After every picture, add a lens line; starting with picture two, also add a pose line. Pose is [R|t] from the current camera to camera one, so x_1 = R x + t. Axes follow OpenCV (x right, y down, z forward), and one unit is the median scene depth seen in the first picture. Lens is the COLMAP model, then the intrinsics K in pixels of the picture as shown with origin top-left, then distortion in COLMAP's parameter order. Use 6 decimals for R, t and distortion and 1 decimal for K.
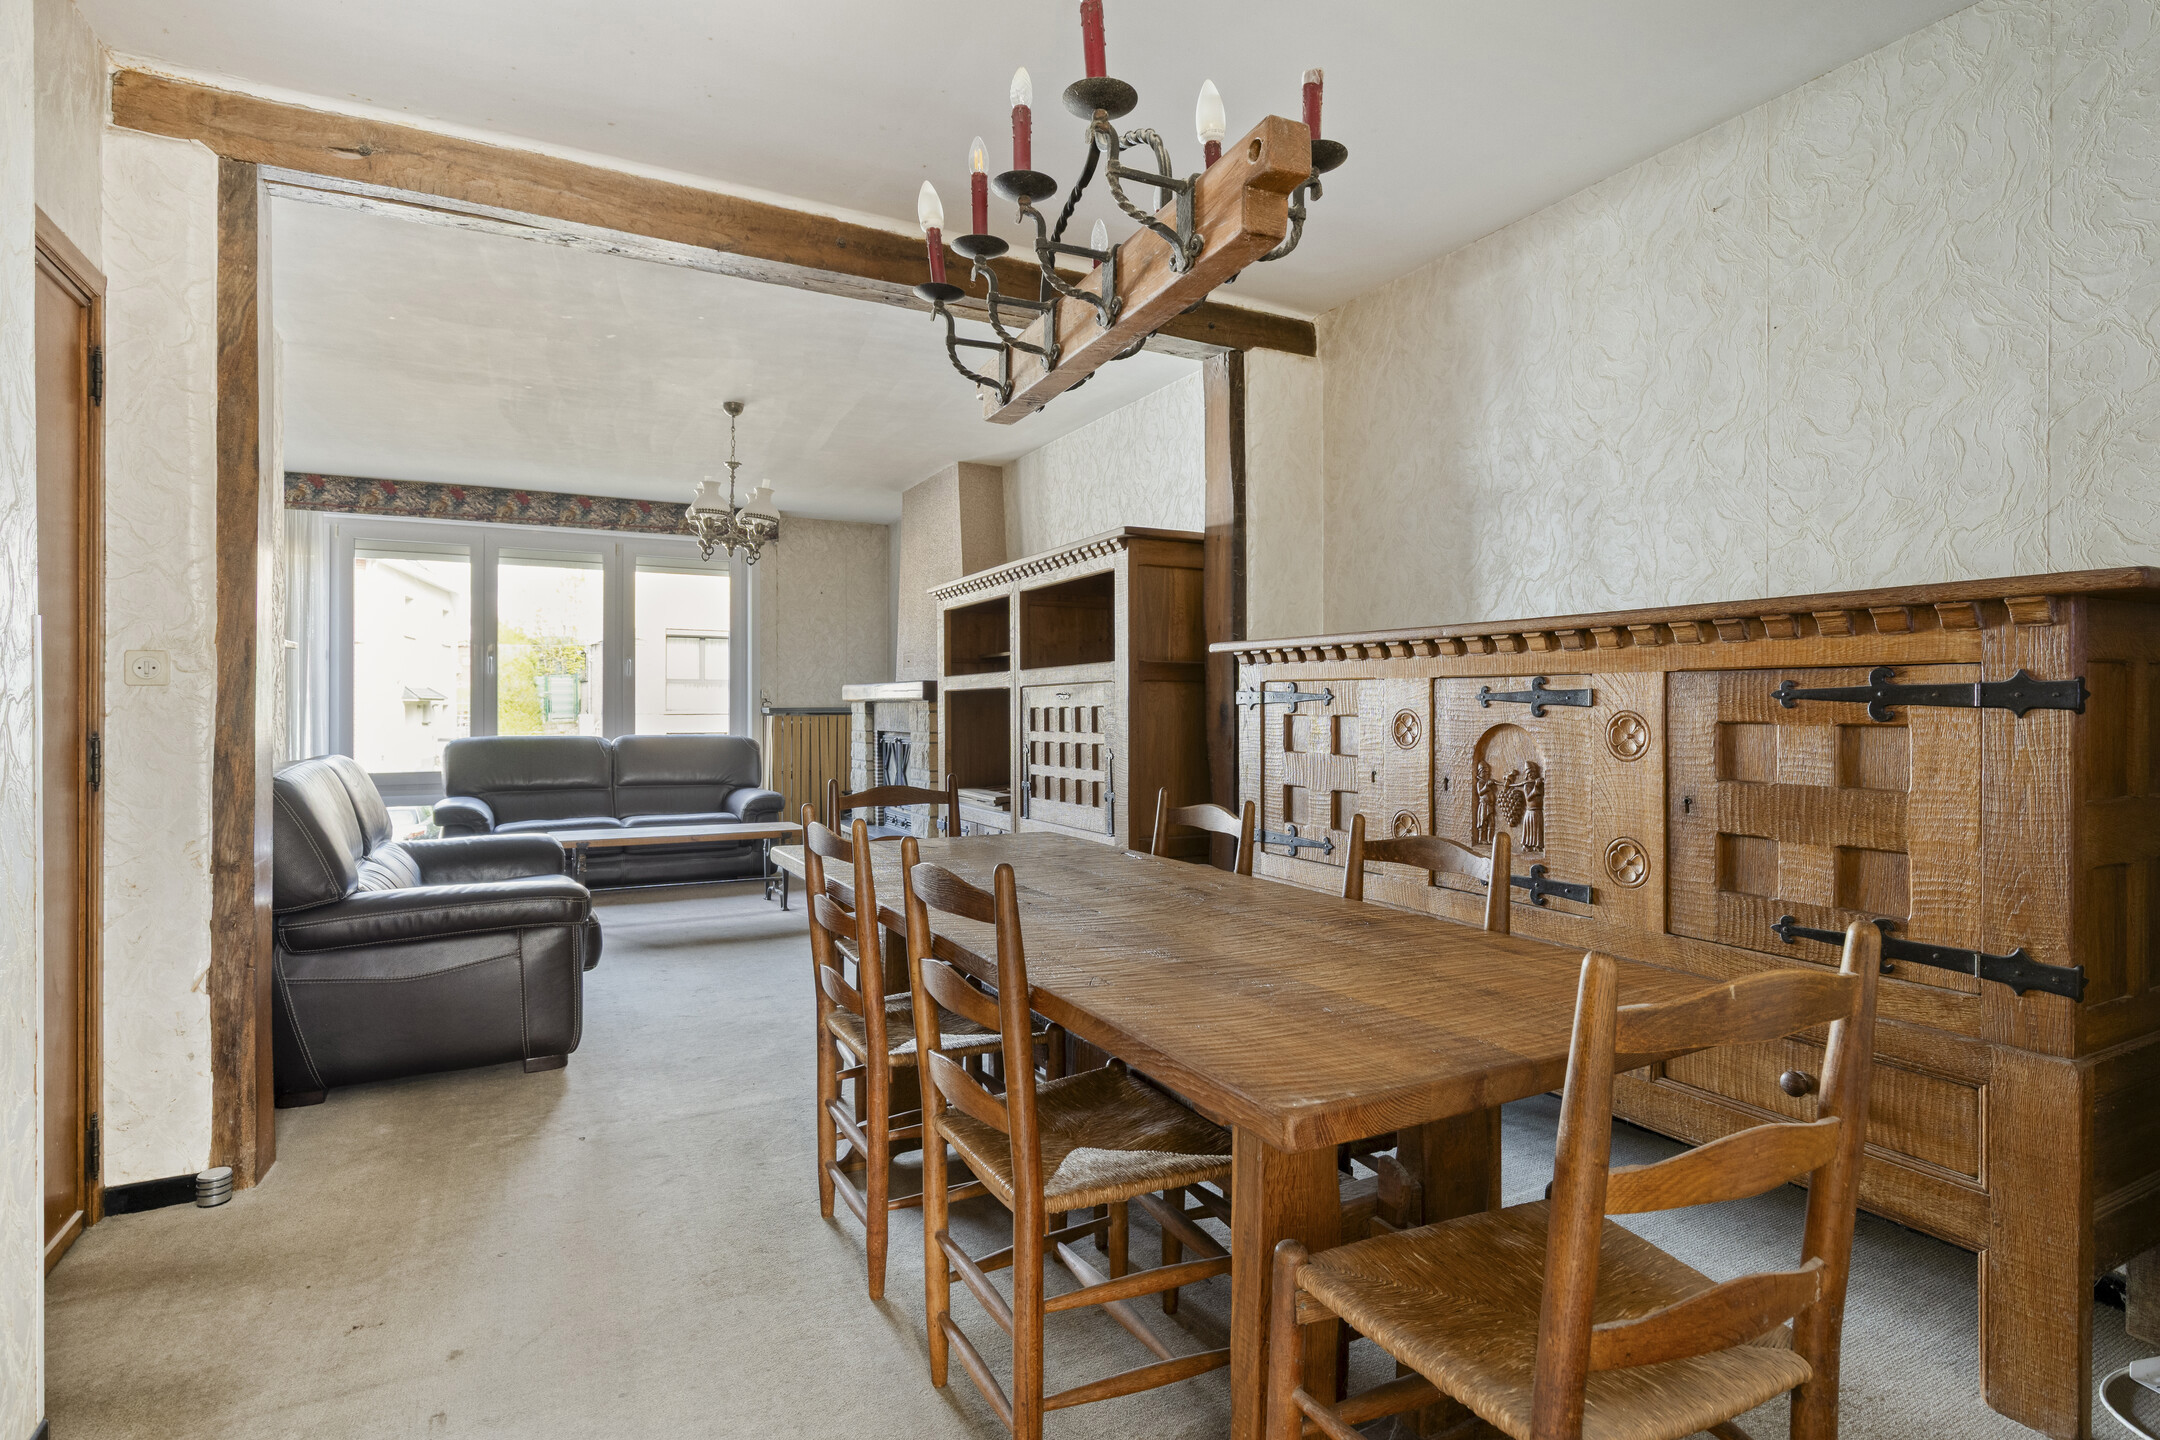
lens RADIAL K [[1075.9, 0, 1079.5], [0, 1075.9, 711.9], [0, 0, 1]] dist [-0.000909, -0.000221]
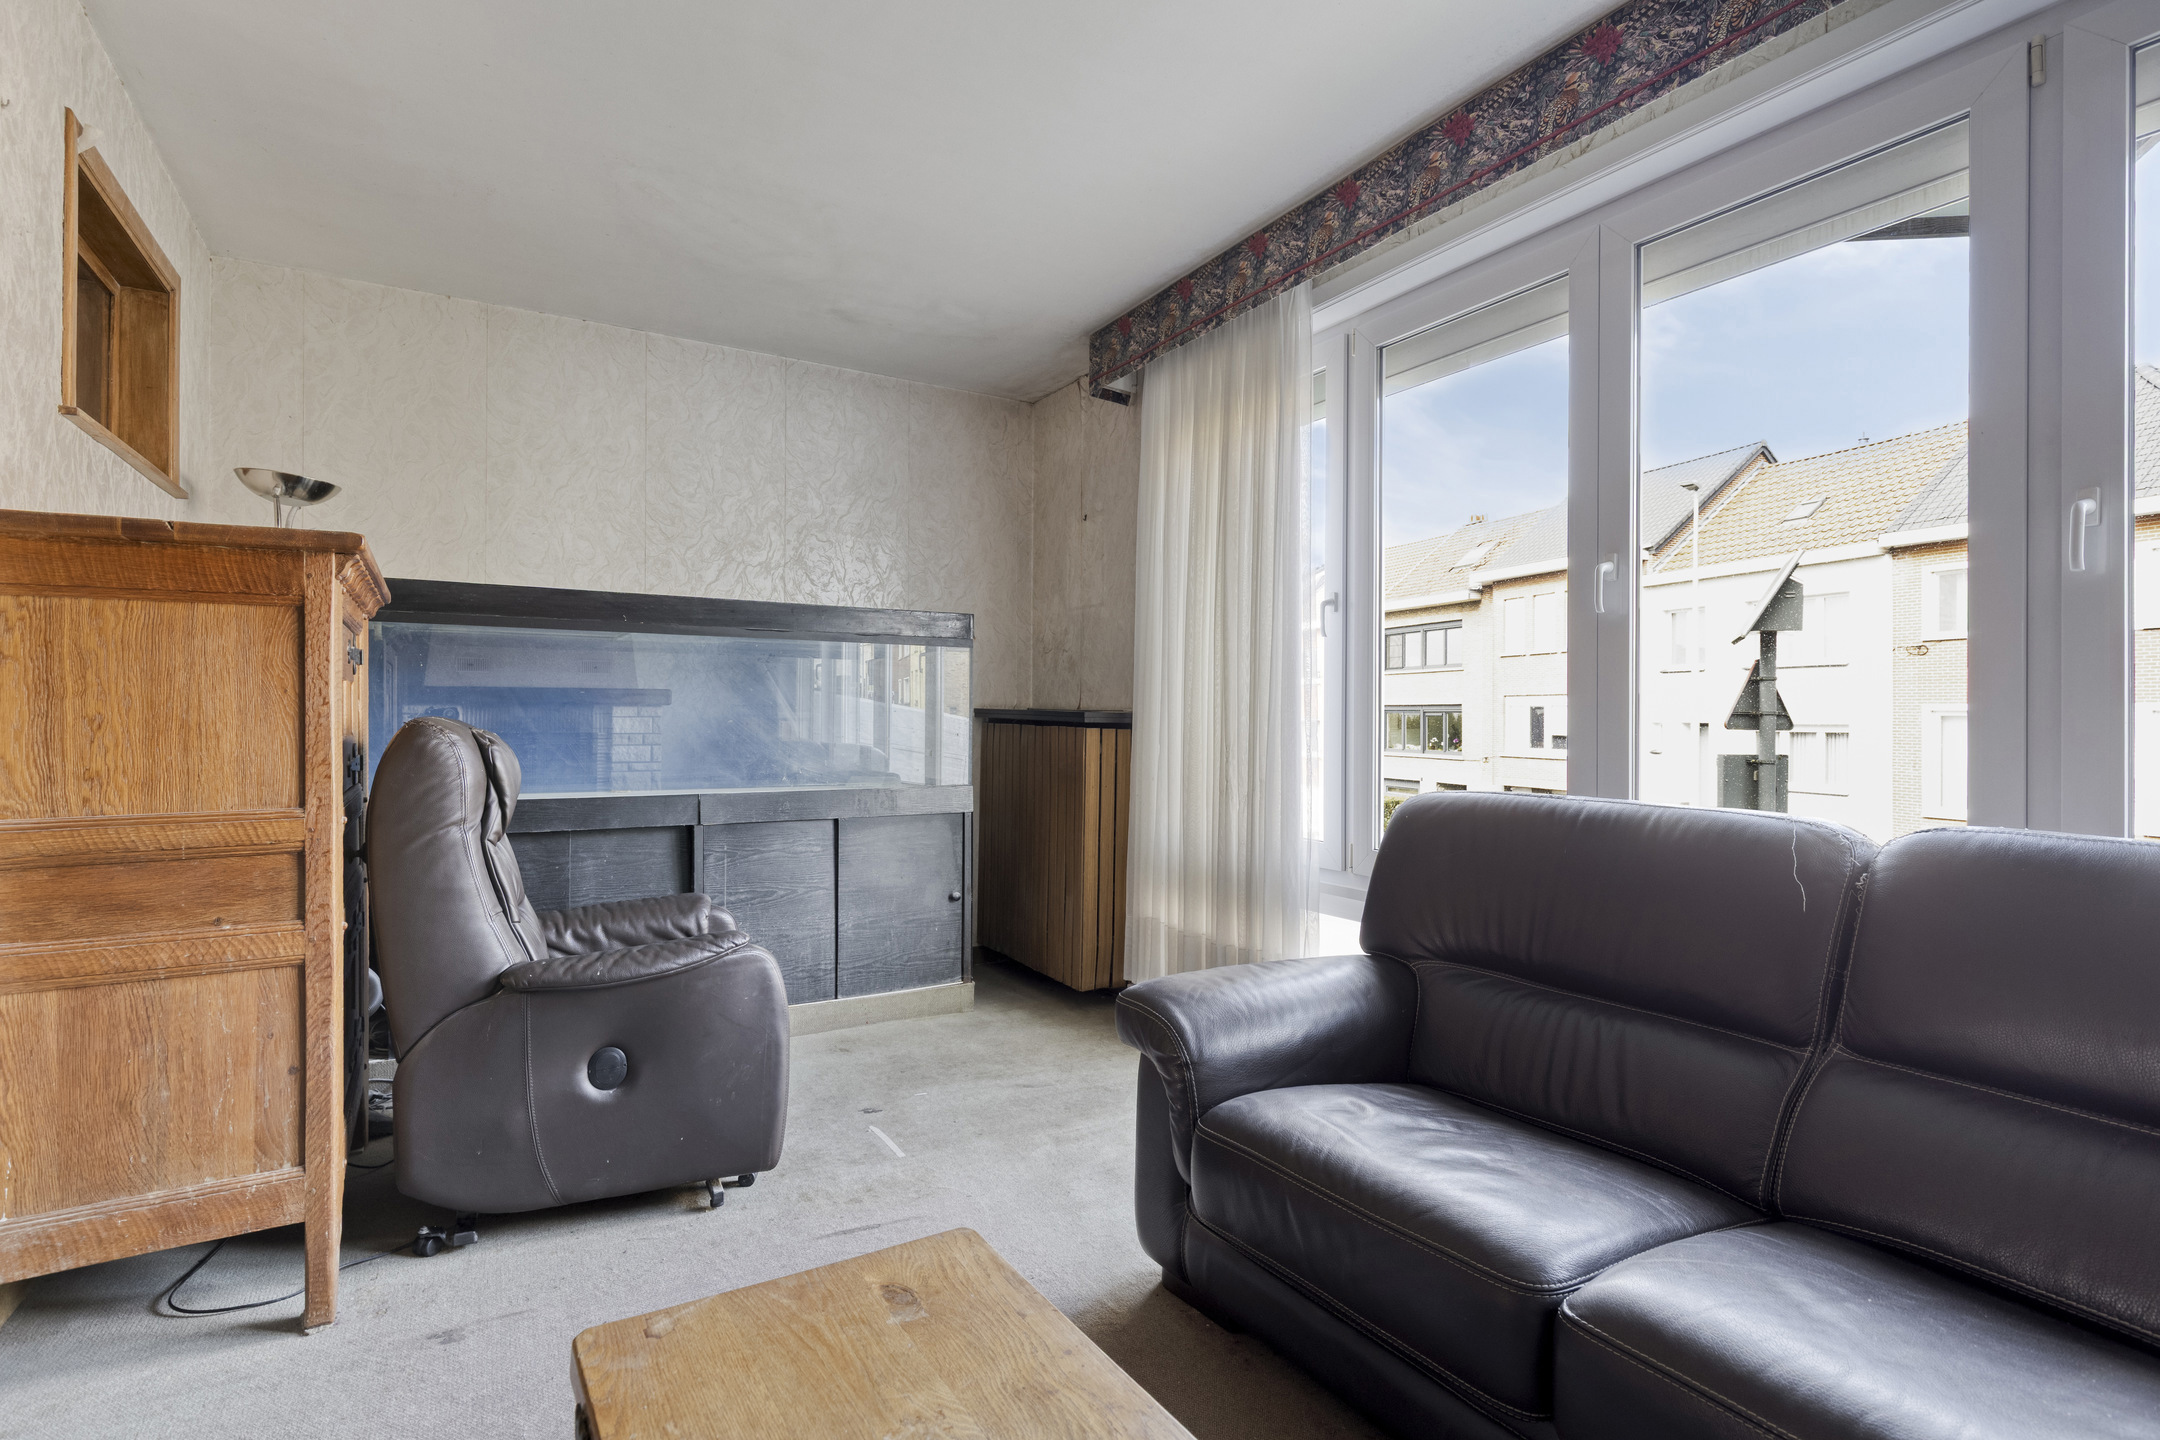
lens RADIAL K [[1075.9, 0, 1075.2], [0, 1075.9, 714.5], [0, 0, 1]] dist [-0.000909, -0.000221]
pose [[0.055052, -0.003708, -0.998477, -0.208682], [-0.010469, 0.999936, -0.004291, -0.000109], [0.998429, 0.010689, 0.055010, 0.803357]]
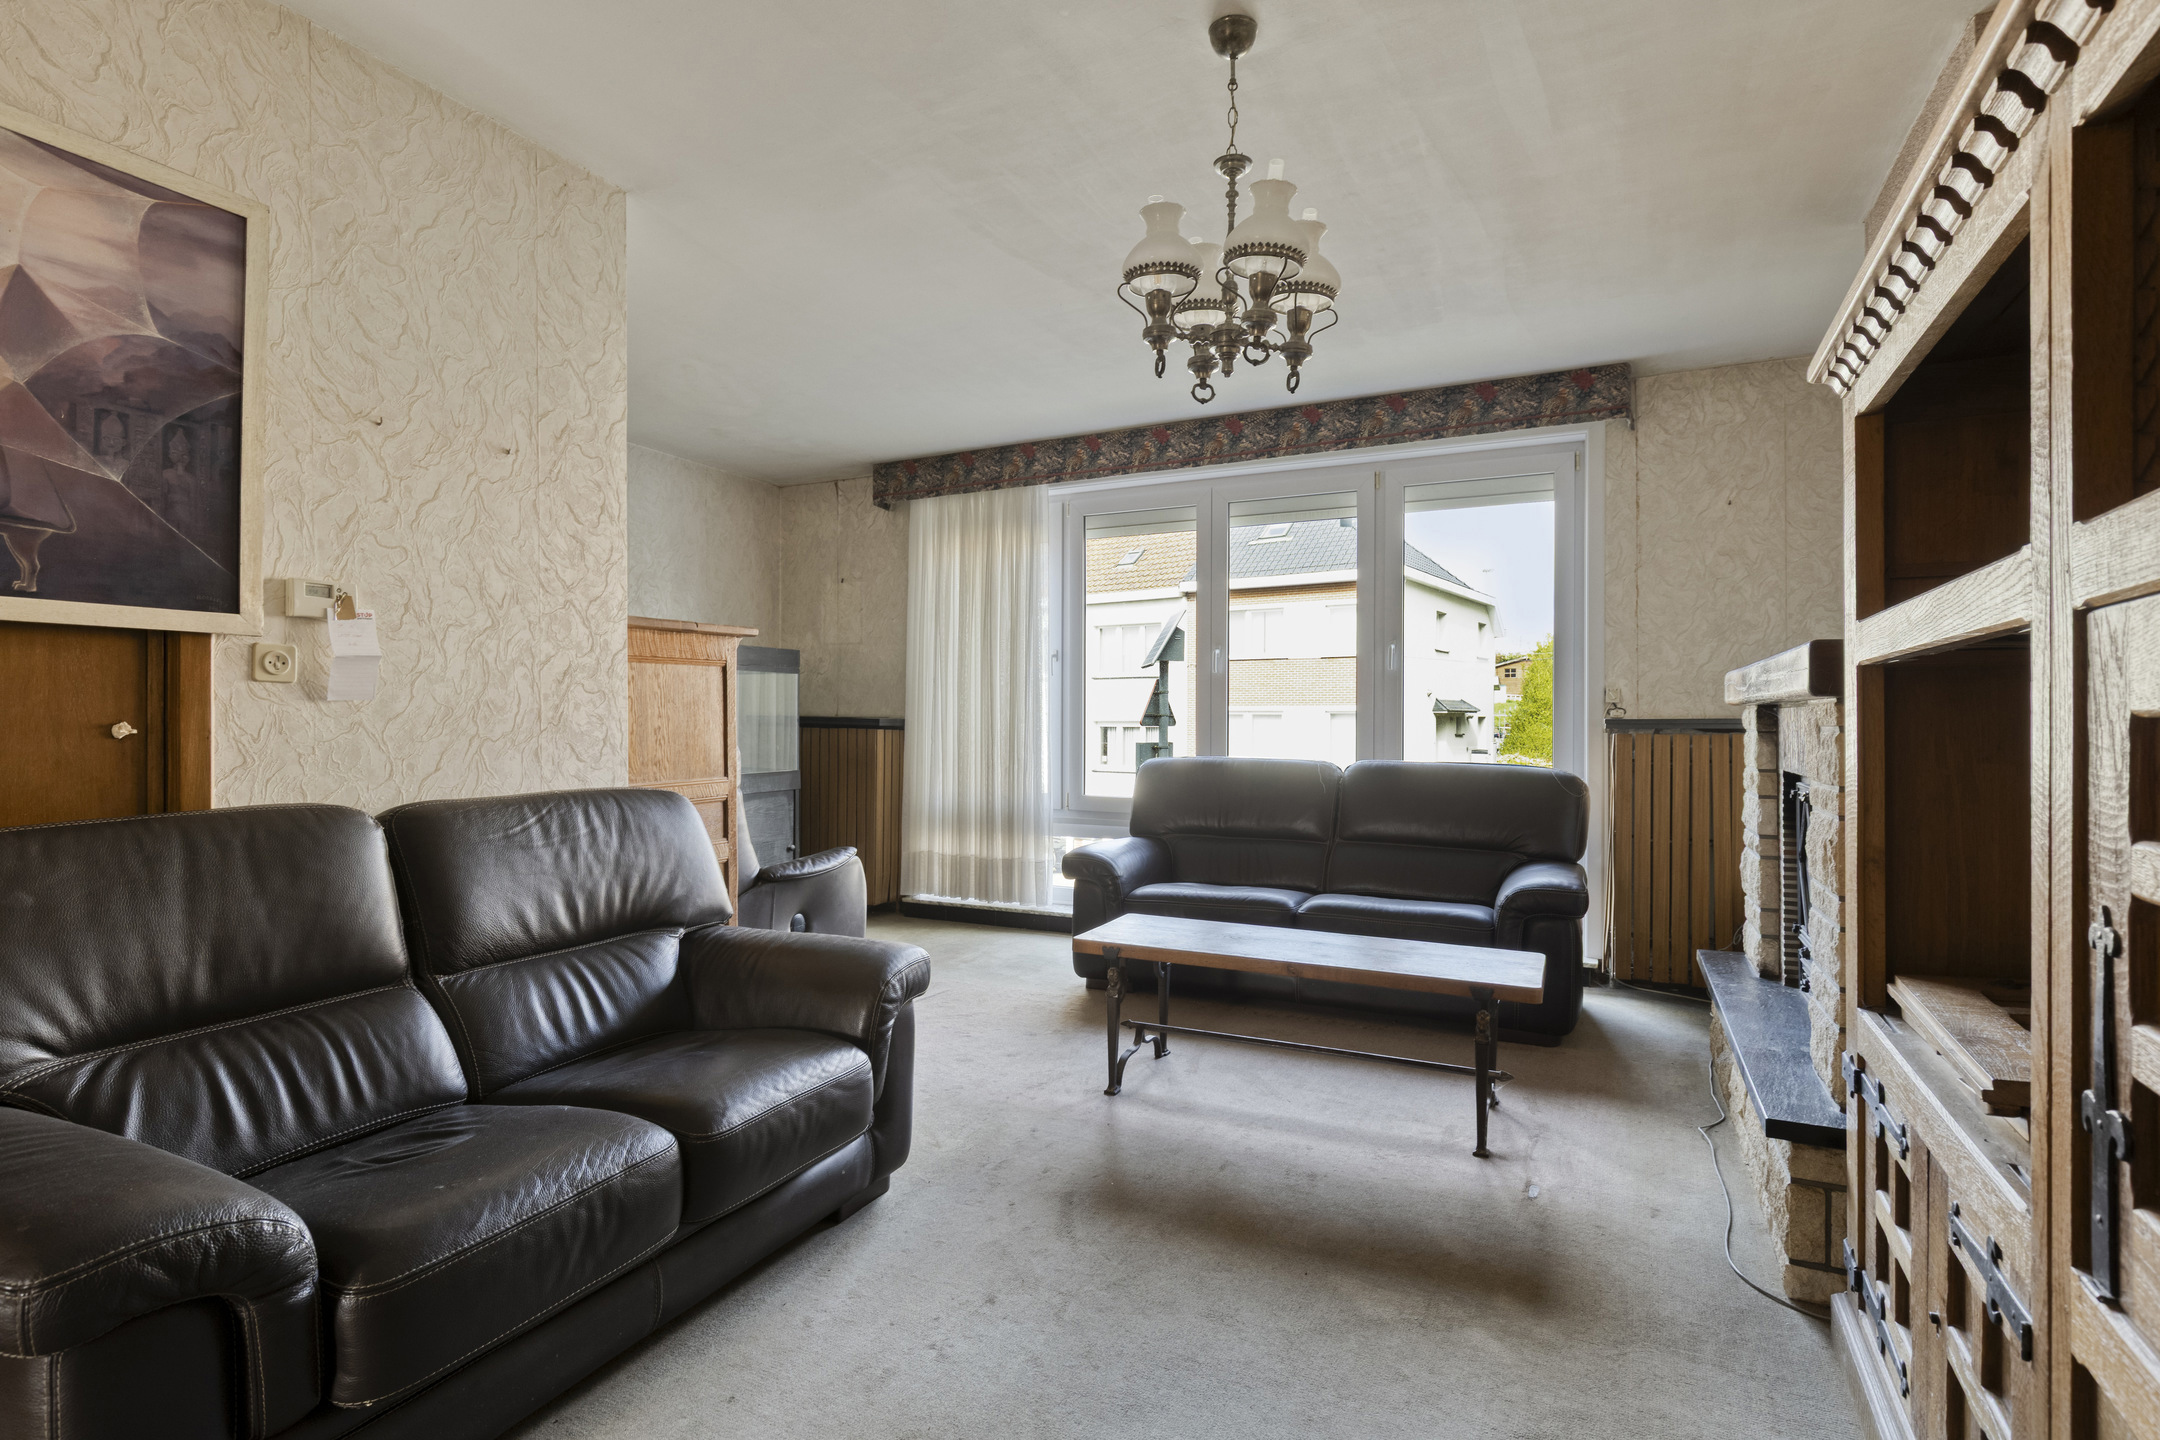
lens RADIAL K [[1075.9, 0, 1083.3], [0, 1075.9, 718.0], [0, 0, 1]] dist [-0.000909, -0.000221]
pose [[0.594421, -0.001439, -0.804153, -0.003321], [-0.003914, 0.999981, -0.004683, -0.000850], [0.804145, 0.005931, 0.594404, 0.477455]]
